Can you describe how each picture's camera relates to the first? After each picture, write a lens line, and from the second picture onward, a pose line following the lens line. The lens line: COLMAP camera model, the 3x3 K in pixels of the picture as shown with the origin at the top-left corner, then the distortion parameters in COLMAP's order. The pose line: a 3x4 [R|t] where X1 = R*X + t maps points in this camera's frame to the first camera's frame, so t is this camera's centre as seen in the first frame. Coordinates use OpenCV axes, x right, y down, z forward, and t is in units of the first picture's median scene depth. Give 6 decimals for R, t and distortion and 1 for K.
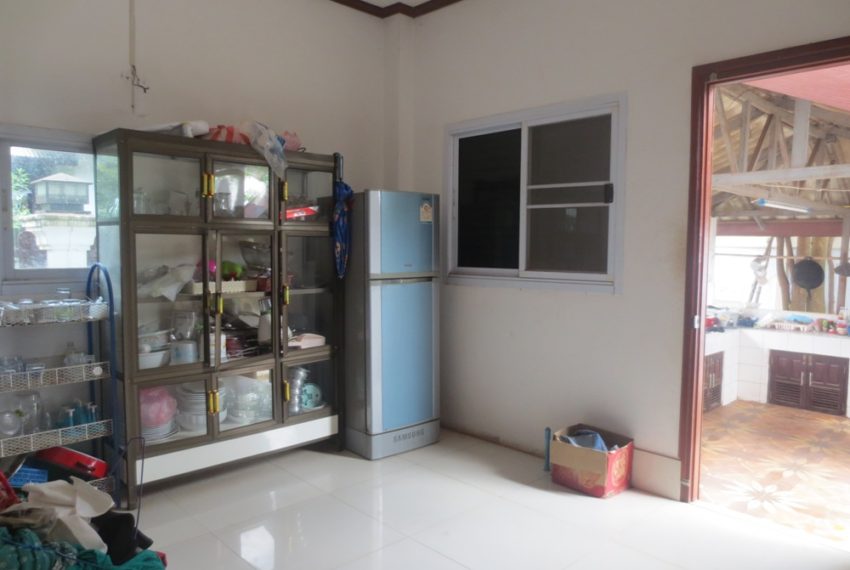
lens RADIAL K [[608.4, 0, 426.8], [0, 608.4, 282.7], [0, 0, 1]] dist [-0.013182, -0.004155]
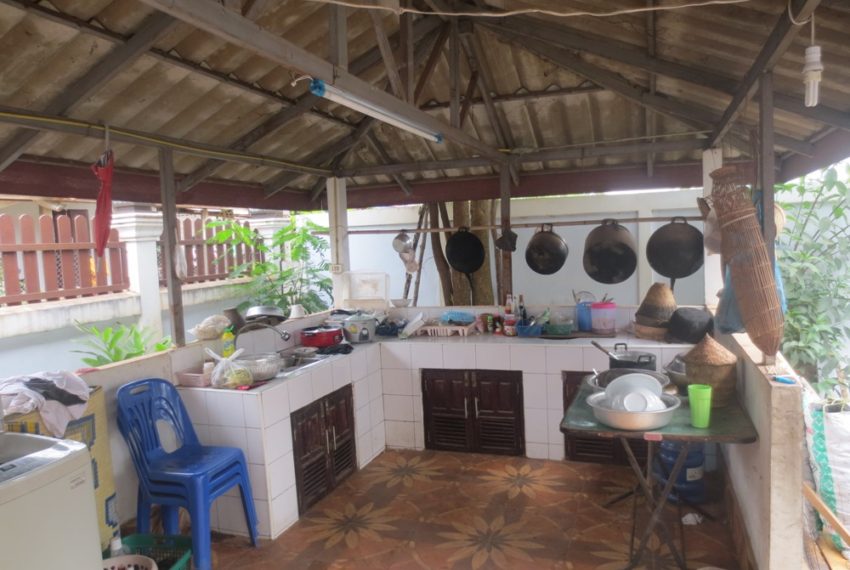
lens RADIAL K [[608.4, 0, 424.9], [0, 608.4, 284.3], [0, 0, 1]] dist [-0.013182, -0.004155]
pose [[0.902145, -0.086118, 0.422751, 0.294978], [0.086301, 0.996093, 0.018748, 0.006291], [-0.422714, 0.019571, 0.906052, 0.391782]]
